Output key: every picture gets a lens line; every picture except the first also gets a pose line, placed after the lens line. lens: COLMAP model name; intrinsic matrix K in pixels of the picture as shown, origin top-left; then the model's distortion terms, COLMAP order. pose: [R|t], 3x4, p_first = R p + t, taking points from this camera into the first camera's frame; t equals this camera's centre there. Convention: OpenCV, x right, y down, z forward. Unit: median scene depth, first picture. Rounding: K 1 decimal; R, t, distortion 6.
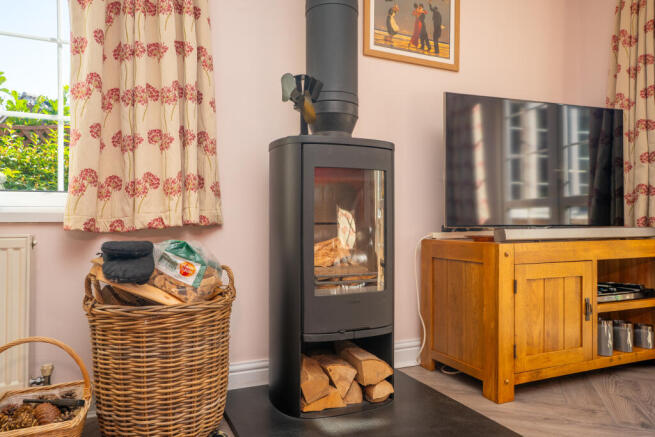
lens RADIAL K [[453.6, 0, 326.5], [0, 453.6, 219.2], [0, 0, 1]] dist [0.021506, 0.001380]
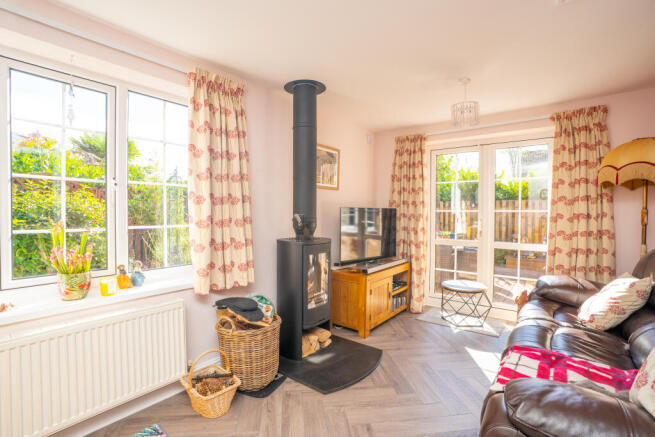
lens RADIAL K [[304.1, 0, 328.1], [0, 304.1, 217.8], [0, 0, 1]] dist [-0.037977, 0.000055]
pose [[0.890365, -0.001248, 0.455246, -0.551031], [-0.013048, 0.999515, 0.028259, -0.301760], [-0.455061, -0.031101, 0.889917, -0.372236]]
